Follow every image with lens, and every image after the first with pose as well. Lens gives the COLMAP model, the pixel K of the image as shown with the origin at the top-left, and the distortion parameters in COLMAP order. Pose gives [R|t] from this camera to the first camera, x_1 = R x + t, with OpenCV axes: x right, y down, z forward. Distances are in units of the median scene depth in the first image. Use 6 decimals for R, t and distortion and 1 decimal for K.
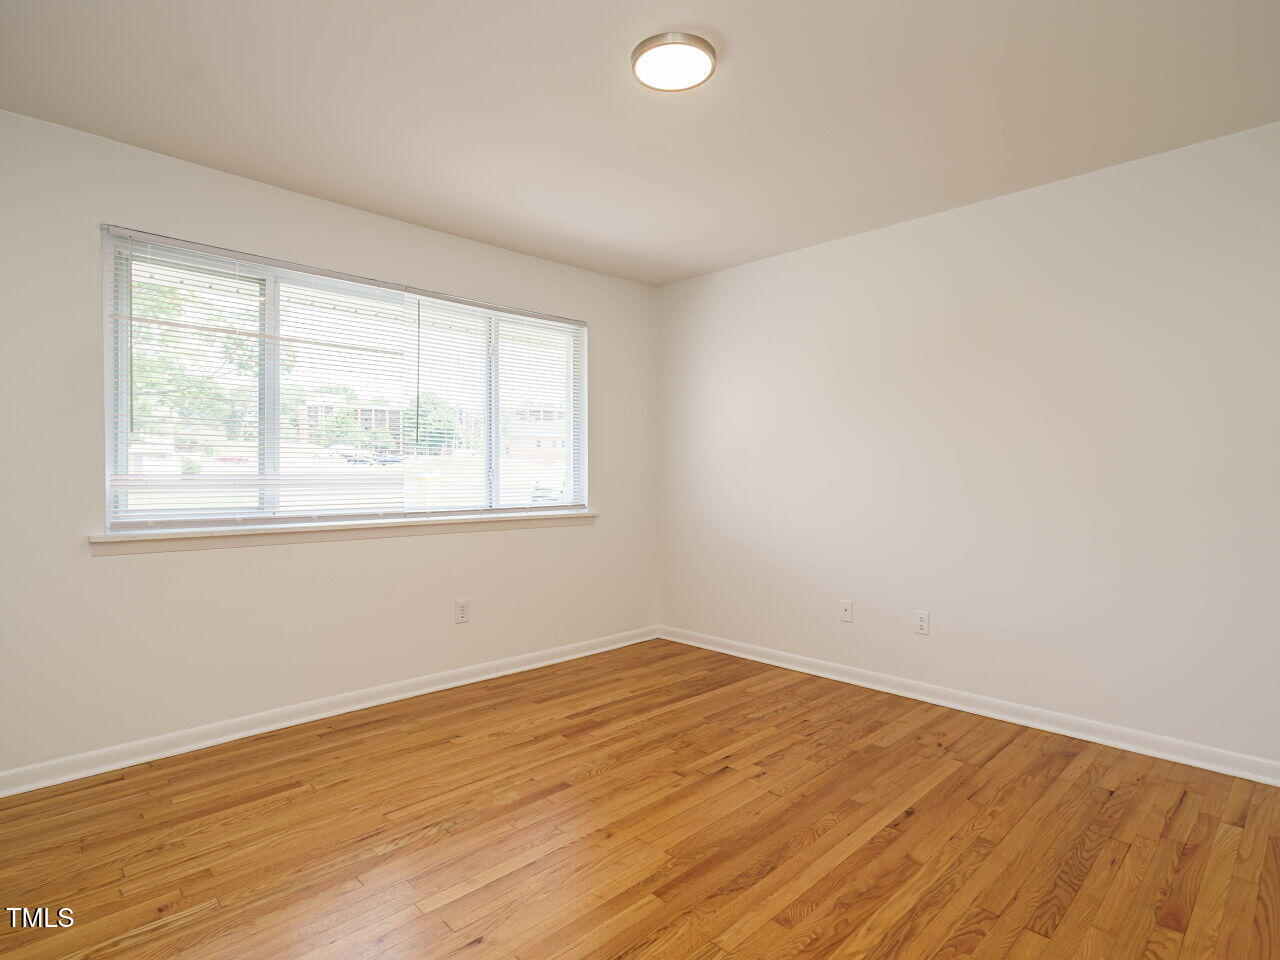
lens RADIAL K [[706.3, 0, 639.9], [0, 706.3, 465.7], [0, 0, 1]] dist [-0.001427, 0.001243]
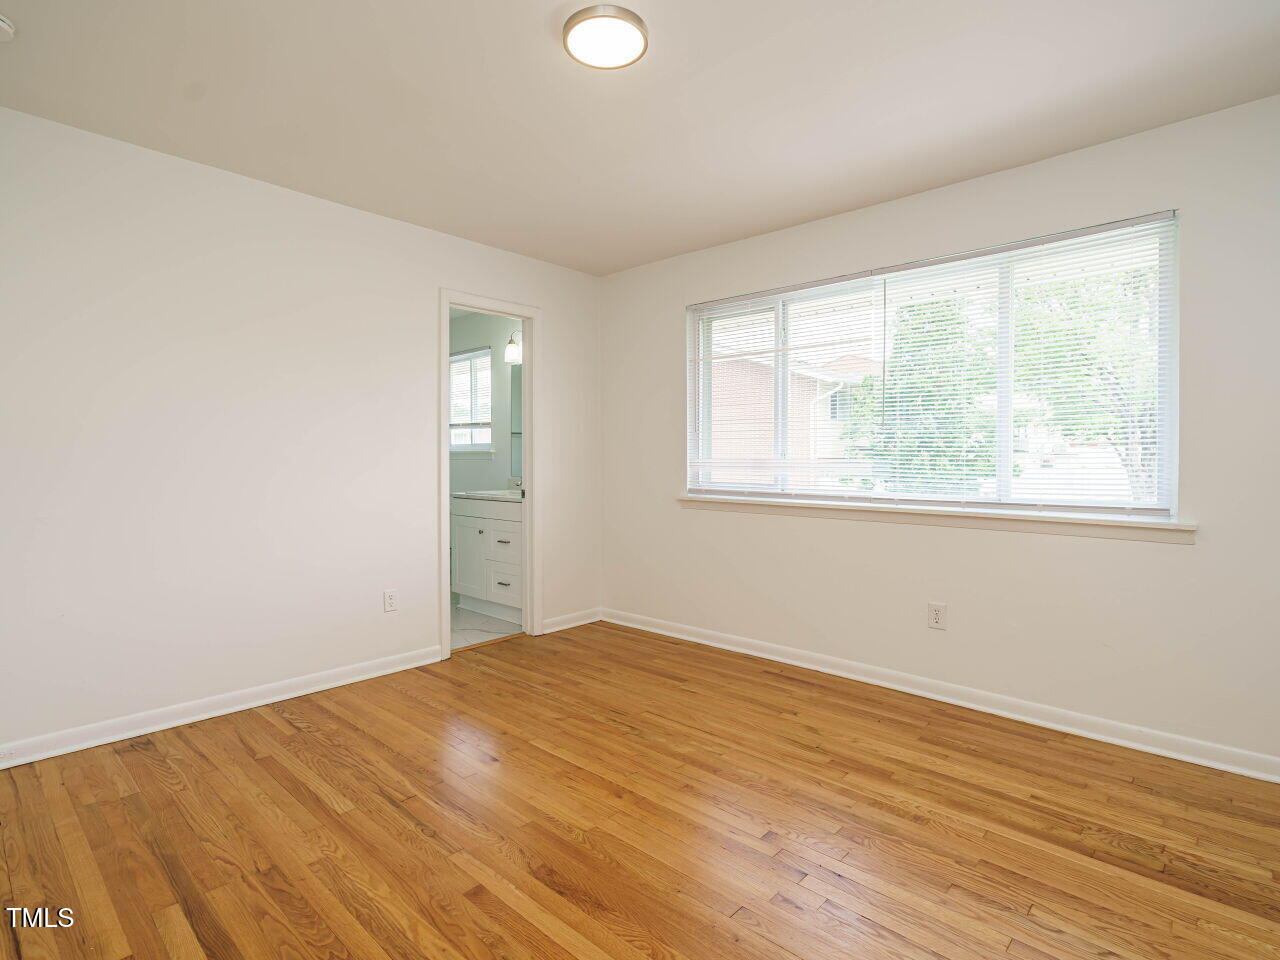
lens RADIAL K [[706.3, 0, 639.9], [0, 706.3, 465.7], [0, 0, 1]] dist [-0.001427, 0.001243]
pose [[-0.010586, 0.008041, -0.999912, 0.748312], [0.009936, 0.999919, 0.007936, 0.011101], [0.999895, -0.009851, -0.010665, 0.767269]]
